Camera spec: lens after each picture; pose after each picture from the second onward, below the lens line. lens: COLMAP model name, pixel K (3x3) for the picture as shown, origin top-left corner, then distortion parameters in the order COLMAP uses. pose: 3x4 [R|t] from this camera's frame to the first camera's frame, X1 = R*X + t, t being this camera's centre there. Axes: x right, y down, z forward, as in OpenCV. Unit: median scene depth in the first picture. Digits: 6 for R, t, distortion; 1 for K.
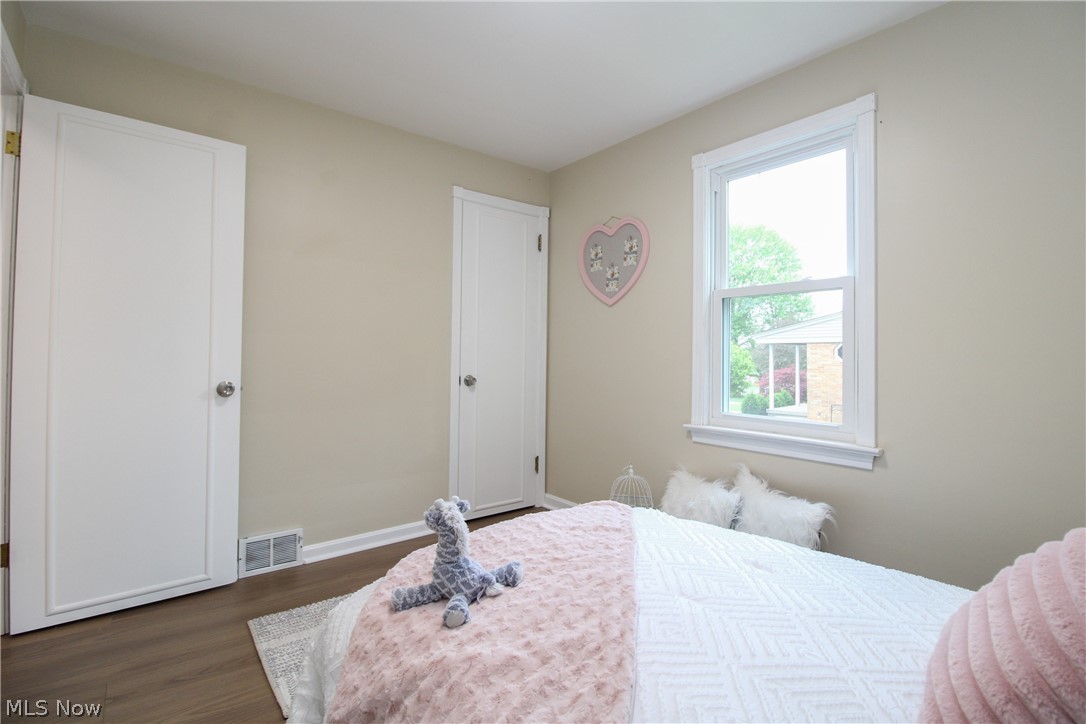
lens RADIAL K [[517.0, 0, 545.7], [0, 517.0, 343.9], [0, 0, 1]] dist [-0.003401, -0.001278]
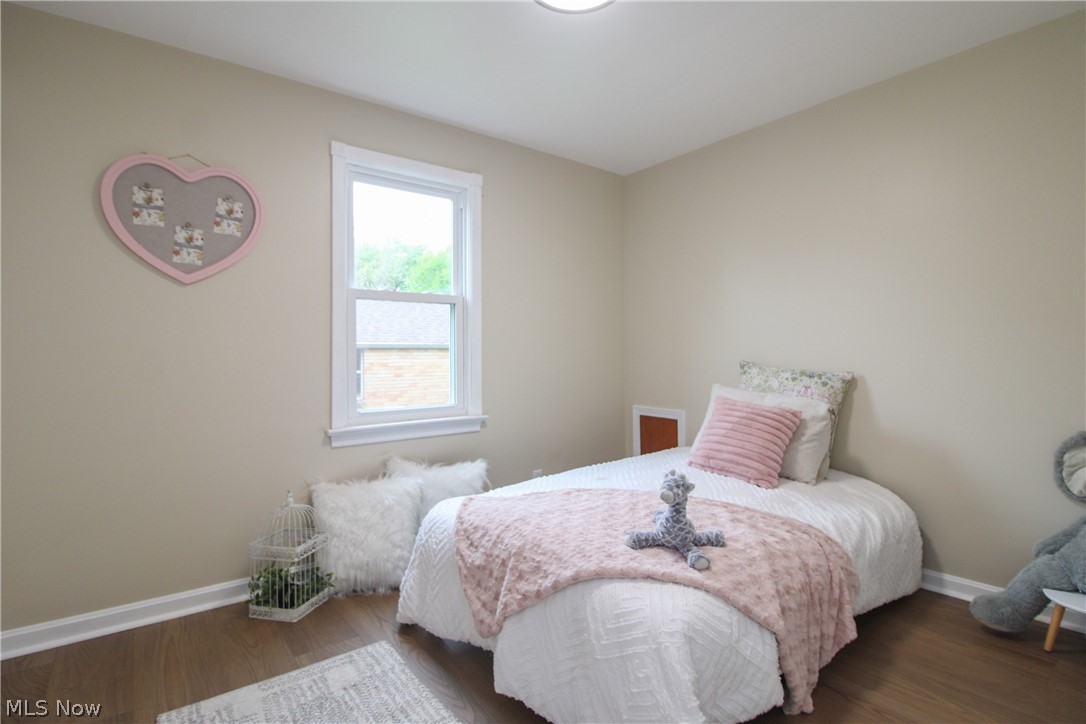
lens RADIAL K [[517.0, 0, 545.7], [0, 517.0, 343.9], [0, 0, 1]] dist [-0.003401, -0.001278]
pose [[0.018790, 0.009446, 0.999779, -0.577929], [-0.011124, 0.999895, -0.009238, 0.006244], [-0.999762, -0.010948, 0.018893, 0.541359]]
